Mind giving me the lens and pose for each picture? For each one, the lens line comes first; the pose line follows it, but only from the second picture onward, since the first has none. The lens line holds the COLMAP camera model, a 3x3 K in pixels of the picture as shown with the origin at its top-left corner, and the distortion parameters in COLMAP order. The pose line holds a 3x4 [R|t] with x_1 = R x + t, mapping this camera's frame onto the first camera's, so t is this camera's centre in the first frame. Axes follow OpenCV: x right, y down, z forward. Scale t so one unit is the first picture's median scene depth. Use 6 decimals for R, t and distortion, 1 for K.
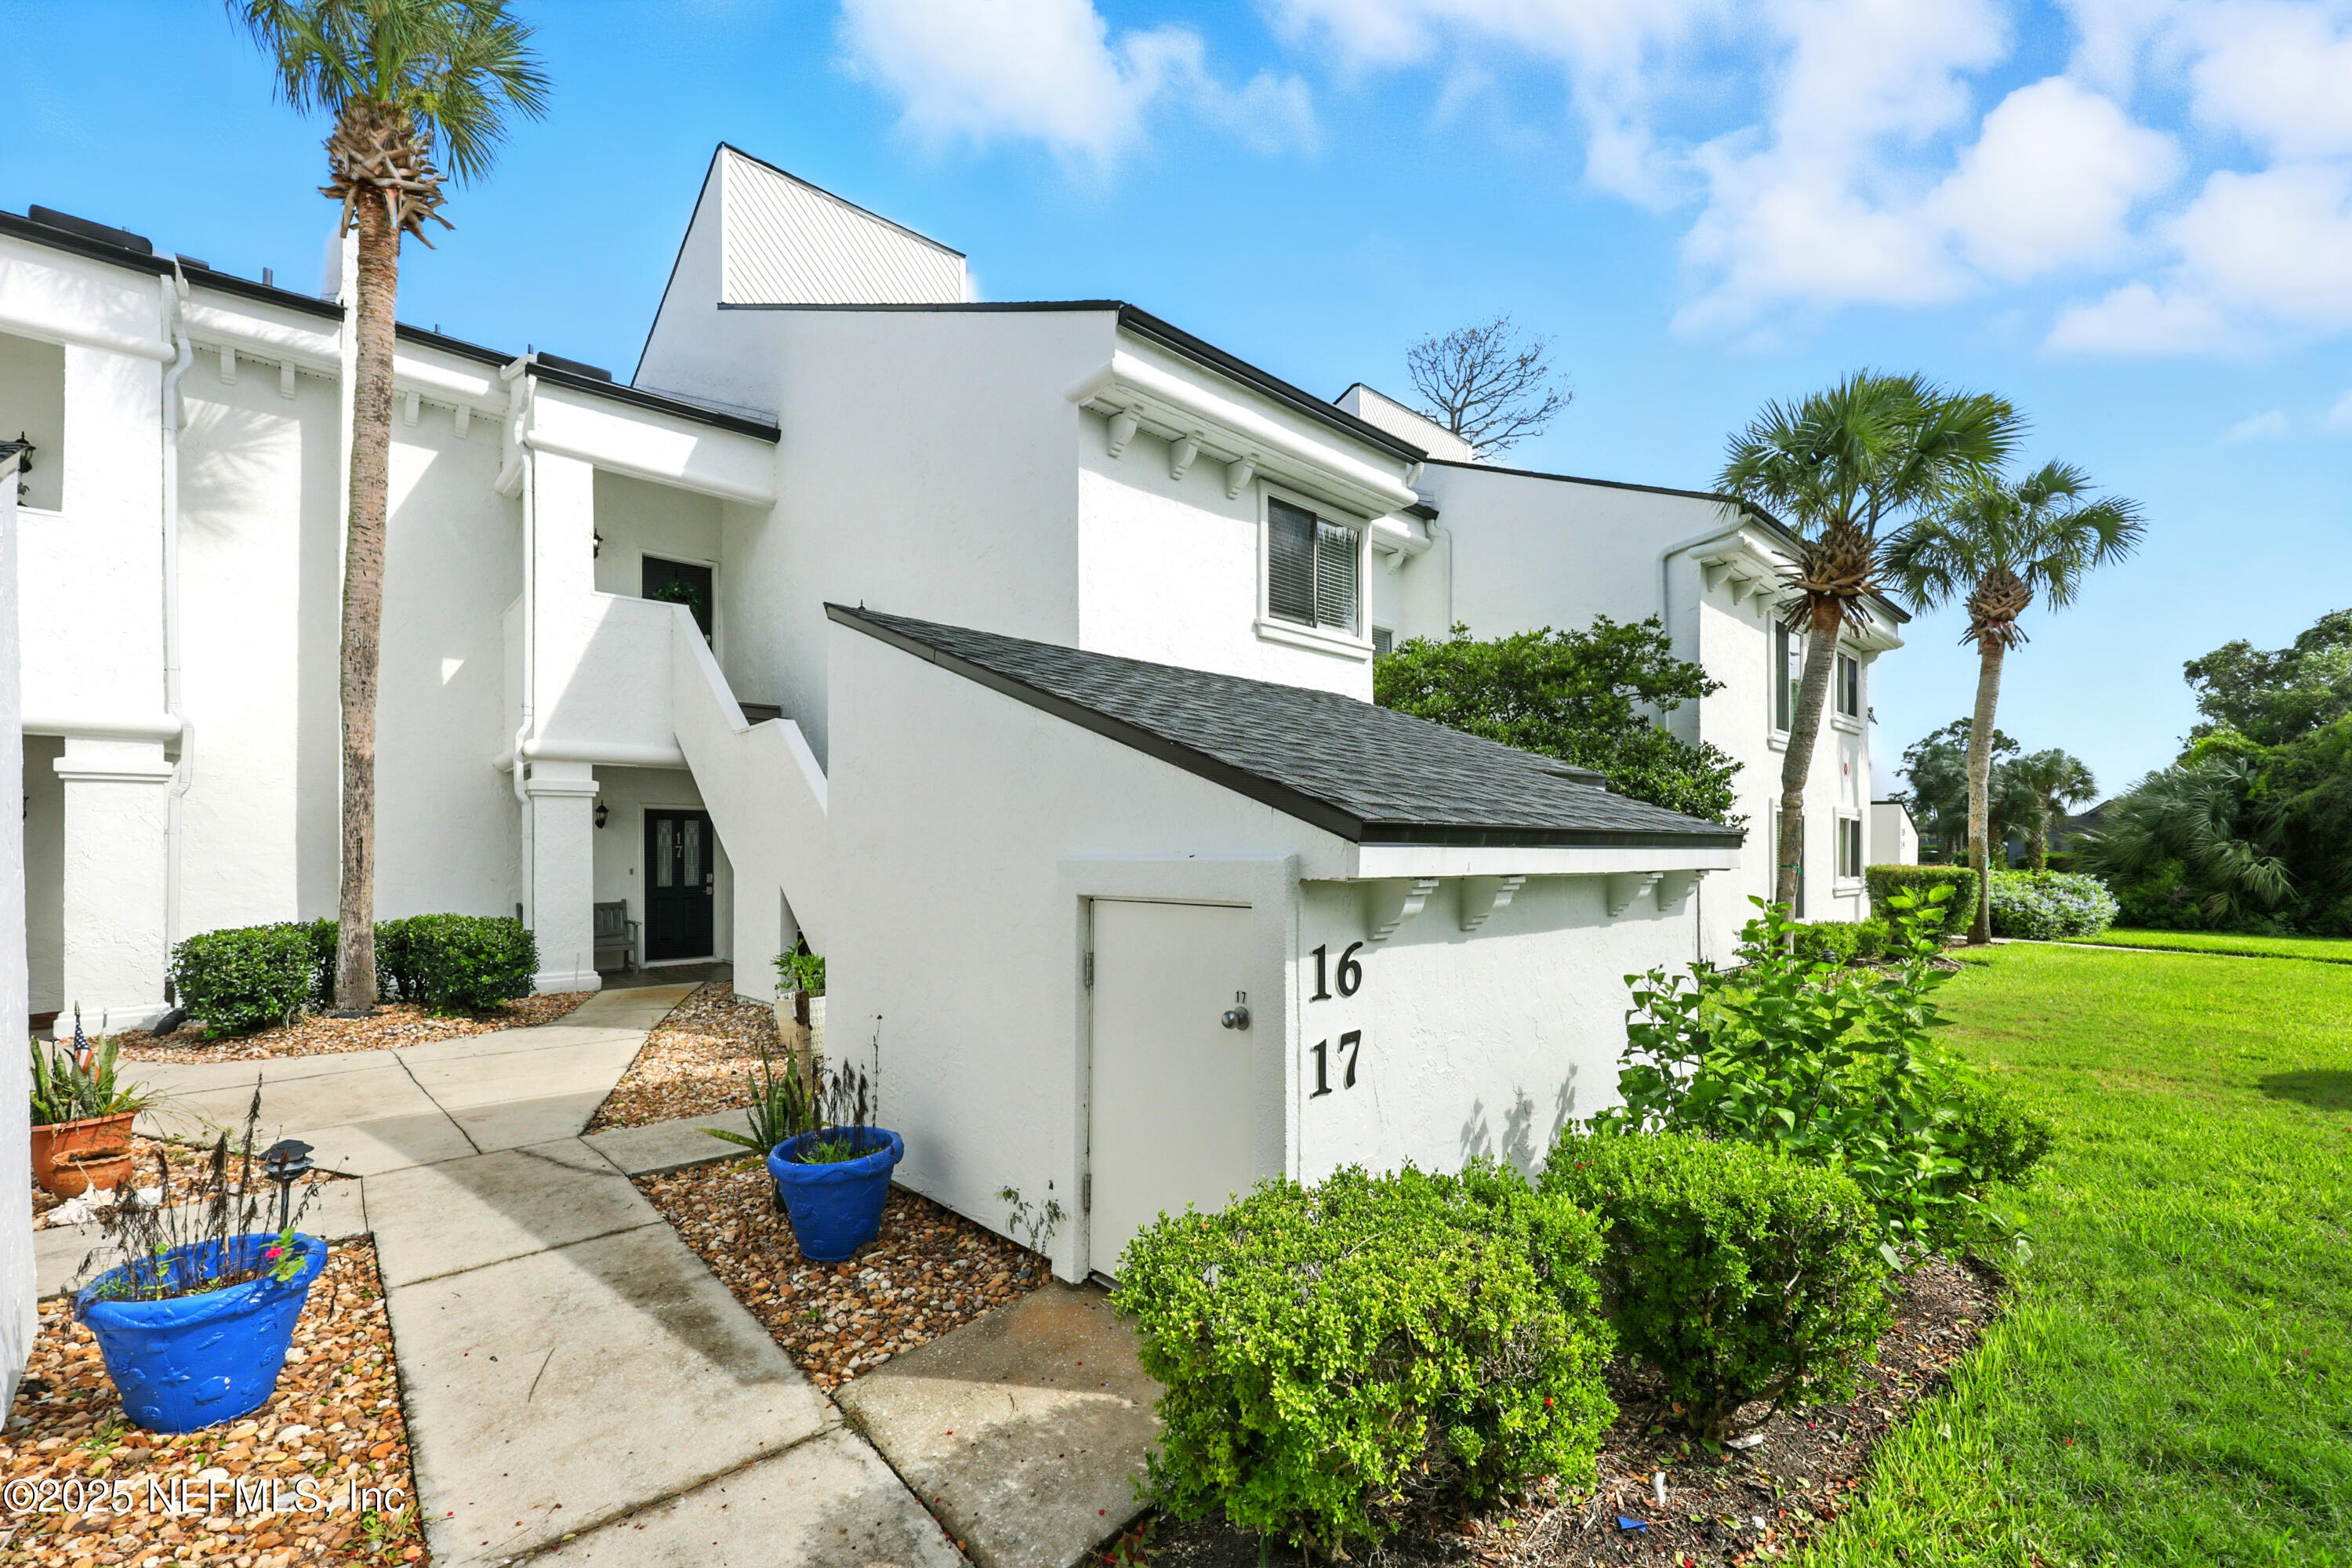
lens RADIAL K [[989.8, 0, 1151.4], [0, 989.8, 855.2], [0, 0, 1]] dist [0.014740, -0.006567]
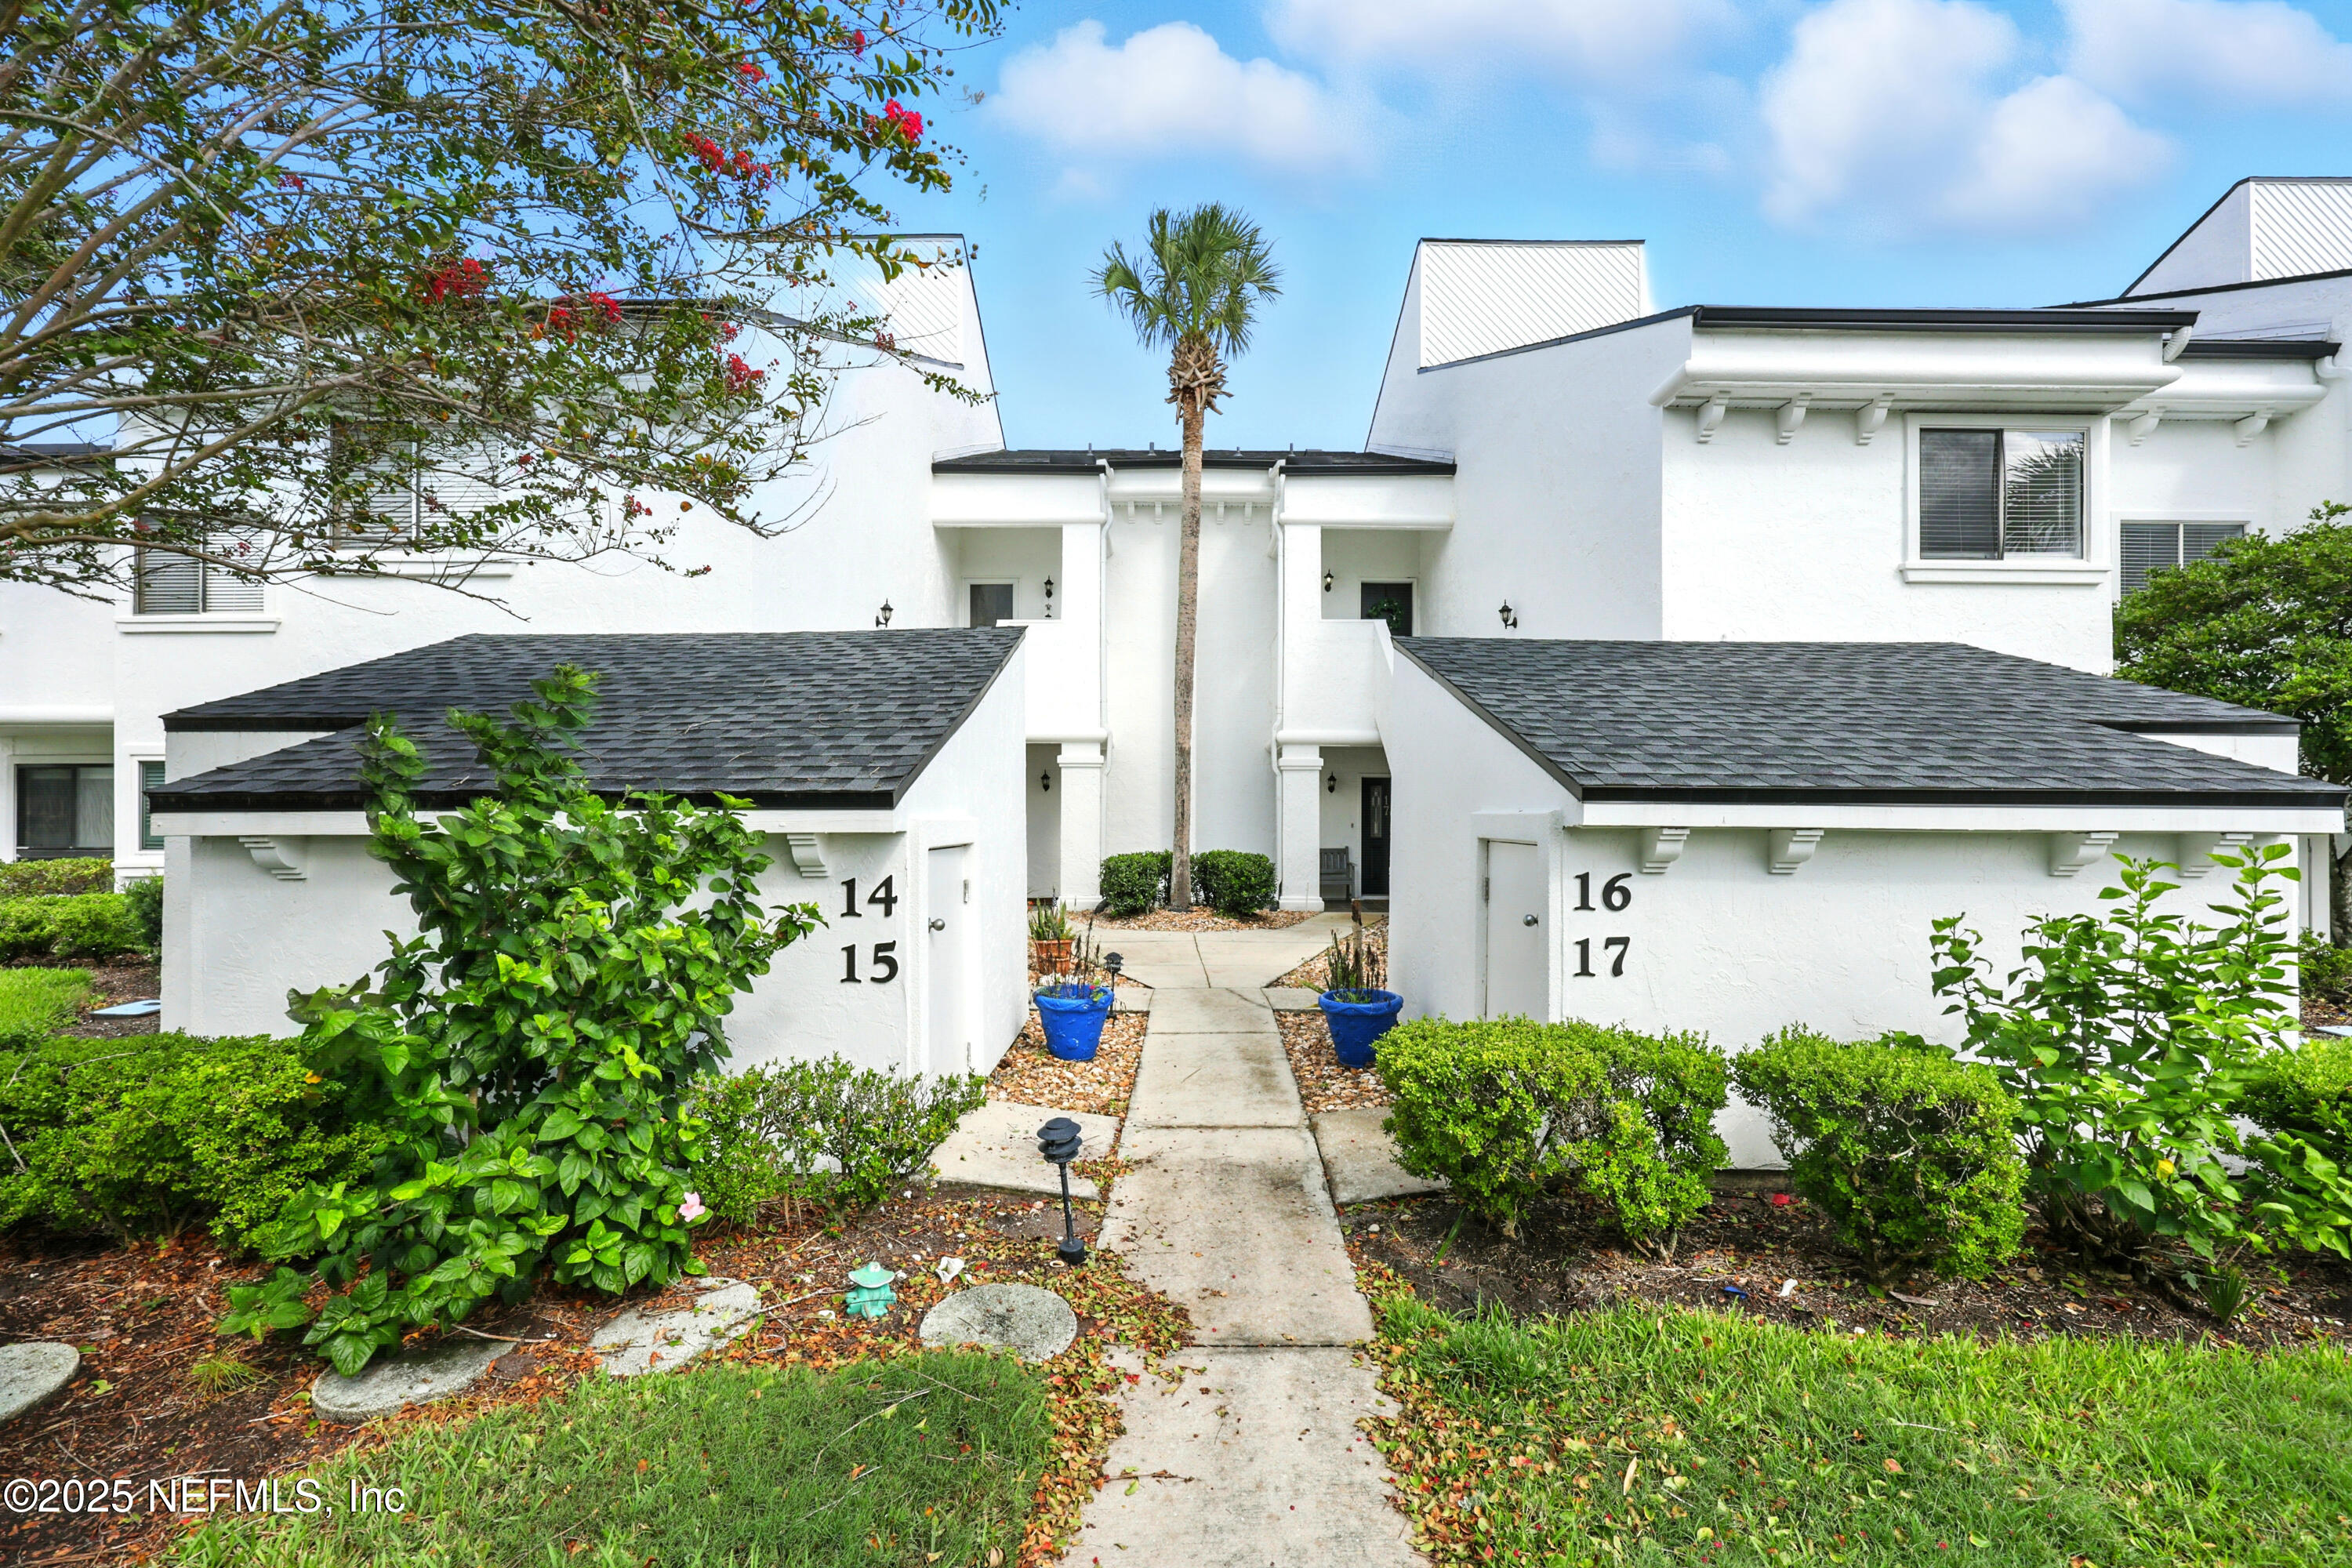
lens RADIAL K [[989.8, 0, 1151.4], [0, 989.8, 855.2], [0, 0, 1]] dist [0.014740, -0.006567]
pose [[0.721511, 0.038397, -0.691337, 0.269078], [-0.012923, 0.999034, 0.042000, 0.005223], [0.692282, -0.021369, 0.721310, -0.179919]]
